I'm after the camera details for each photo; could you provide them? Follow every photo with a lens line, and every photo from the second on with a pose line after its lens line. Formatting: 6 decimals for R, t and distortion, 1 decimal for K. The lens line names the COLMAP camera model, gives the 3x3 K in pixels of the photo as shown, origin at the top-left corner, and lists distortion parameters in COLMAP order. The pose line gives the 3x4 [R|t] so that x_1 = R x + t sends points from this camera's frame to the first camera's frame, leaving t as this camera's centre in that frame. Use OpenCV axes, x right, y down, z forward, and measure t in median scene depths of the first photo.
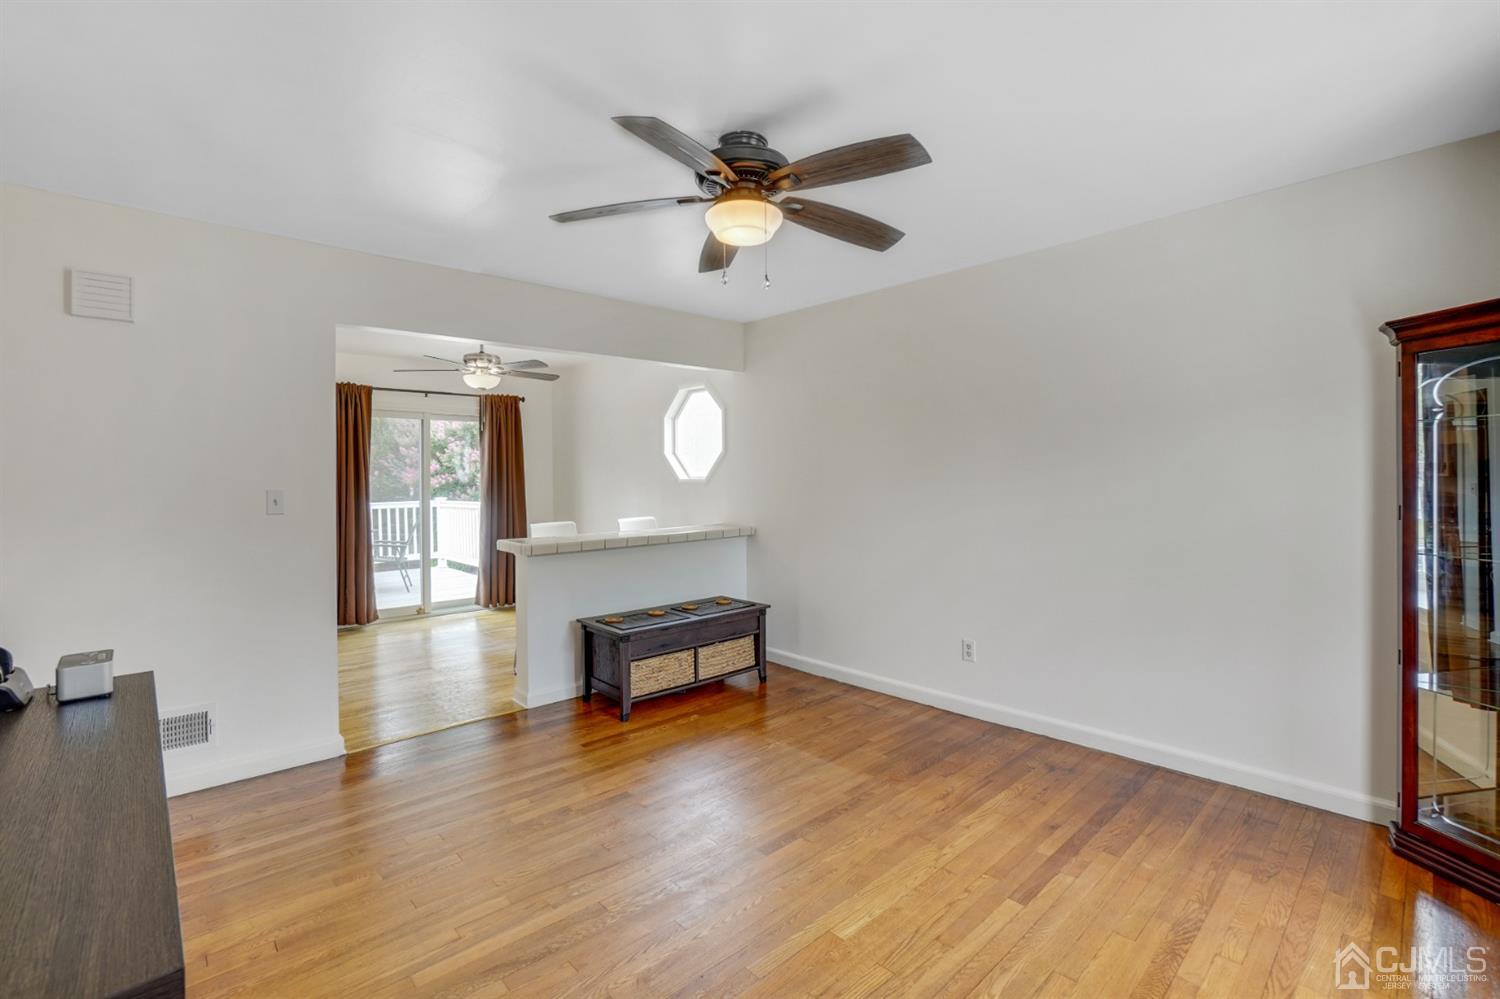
lens RADIAL K [[686.4, 0, 746.4], [0, 686.4, 457.5], [0, 0, 1]] dist [-0.029150, -0.000069]
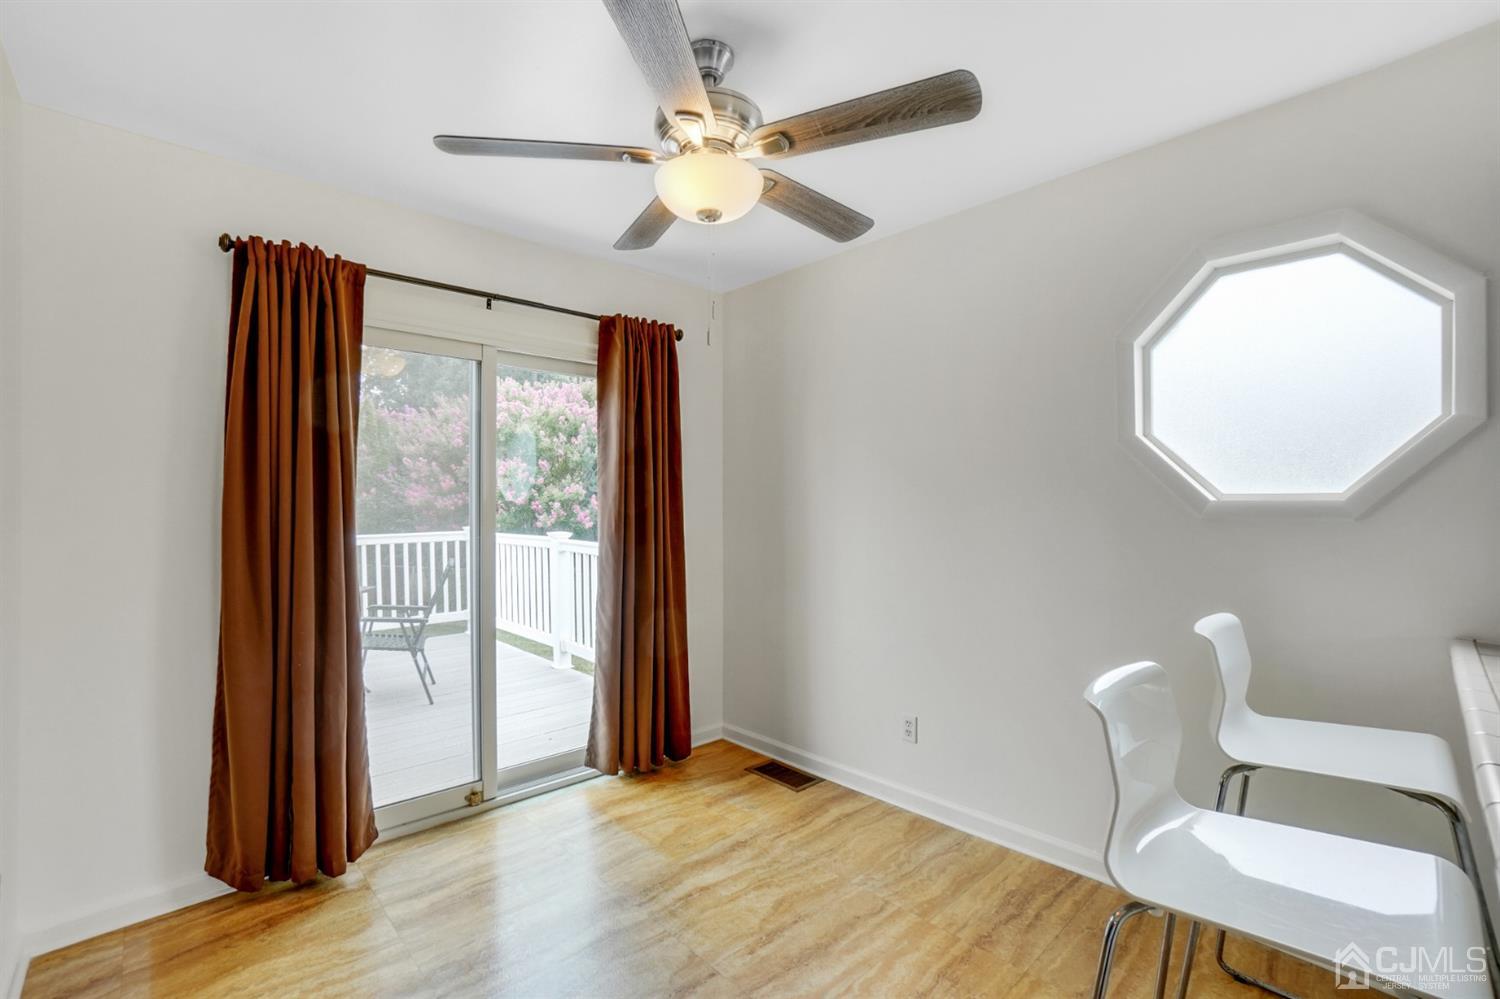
lens RADIAL K [[682.6, 0, 750.1], [0, 682.6, 498.6], [0, 0, 1]] dist [-0.028576, 0.001034]
pose [[0.999814, 0.016297, 0.010284, -0.292235], [-0.016519, 0.999624, 0.021896, 0.021294], [-0.009924, -0.022062, 0.999707, 0.538008]]
